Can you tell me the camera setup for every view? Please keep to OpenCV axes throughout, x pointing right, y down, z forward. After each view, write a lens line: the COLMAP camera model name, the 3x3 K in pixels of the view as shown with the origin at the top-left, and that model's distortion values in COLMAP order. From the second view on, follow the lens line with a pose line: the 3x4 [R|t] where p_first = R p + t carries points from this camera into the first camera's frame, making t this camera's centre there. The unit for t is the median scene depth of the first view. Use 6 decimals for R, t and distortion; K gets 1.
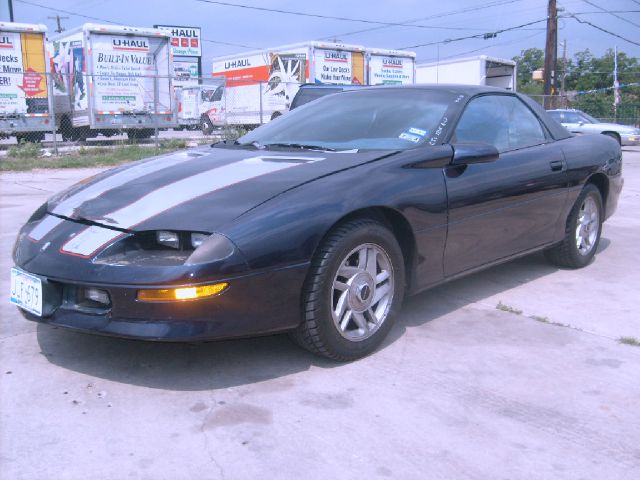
lens RADIAL K [[653.6, 0, 321.4], [0, 653.6, 263.0], [0, 0, 1]] dist [-0.143637, 0.107935]
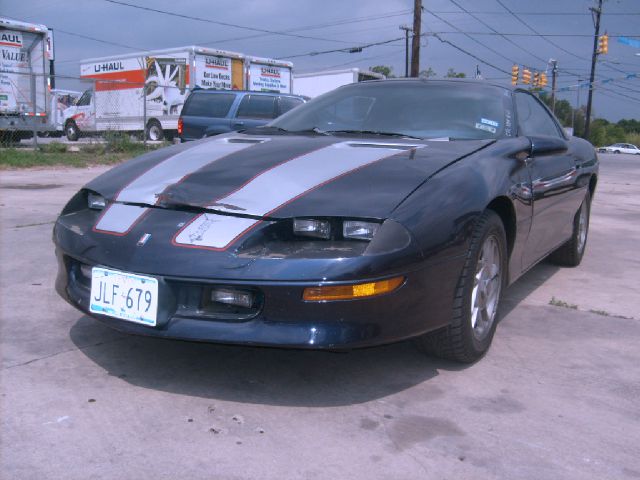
lens RADIAL K [[653.6, 0, 321.4], [0, 653.6, 263.0], [0, 0, 1]] dist [-0.143637, 0.107935]
pose [[0.973307, -0.016124, 0.228941, -0.063505], [0.020489, 0.999651, -0.016700, 0.003452], [-0.228591, 0.020945, 0.973297, 0.025593]]
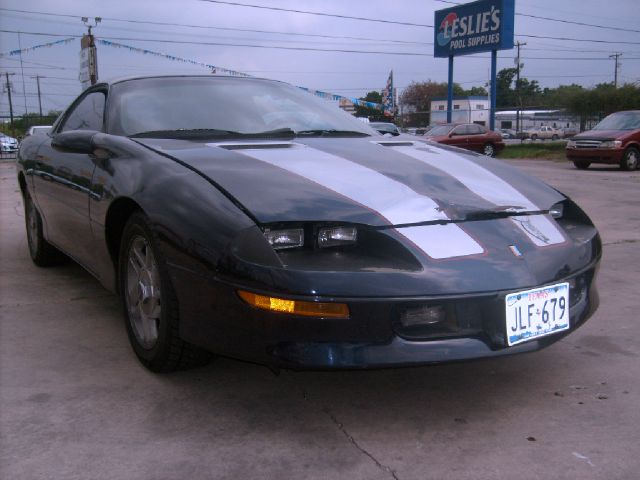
lens RADIAL K [[653.6, 0, 321.4], [0, 653.6, 263.0], [0, 0, 1]] dist [-0.143637, 0.107935]
pose [[0.240876, -0.189399, 0.951896, -0.191036], [0.216199, 0.966602, 0.137616, -0.026341], [-0.946169, 0.172651, 0.273779, 0.159724]]
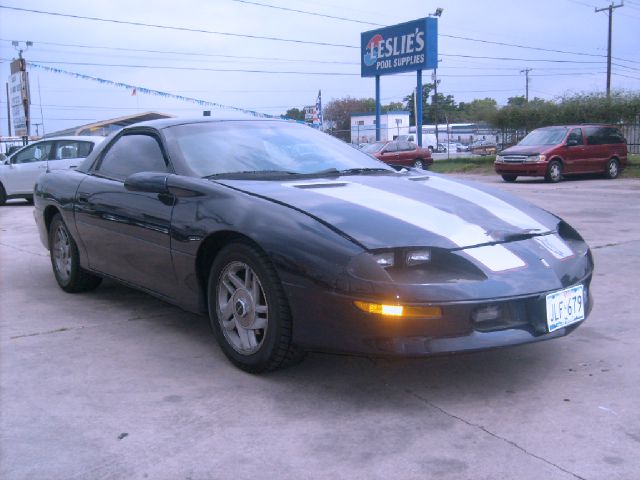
lens RADIAL K [[653.6, 0, 321.4], [0, 653.6, 263.0], [0, 0, 1]] dist [-0.143637, 0.107935]
pose [[0.121494, -0.172991, 0.977401, -0.232784], [0.238138, 0.961017, 0.140490, -0.040356], [-0.963602, 0.215687, 0.157954, 0.186741]]
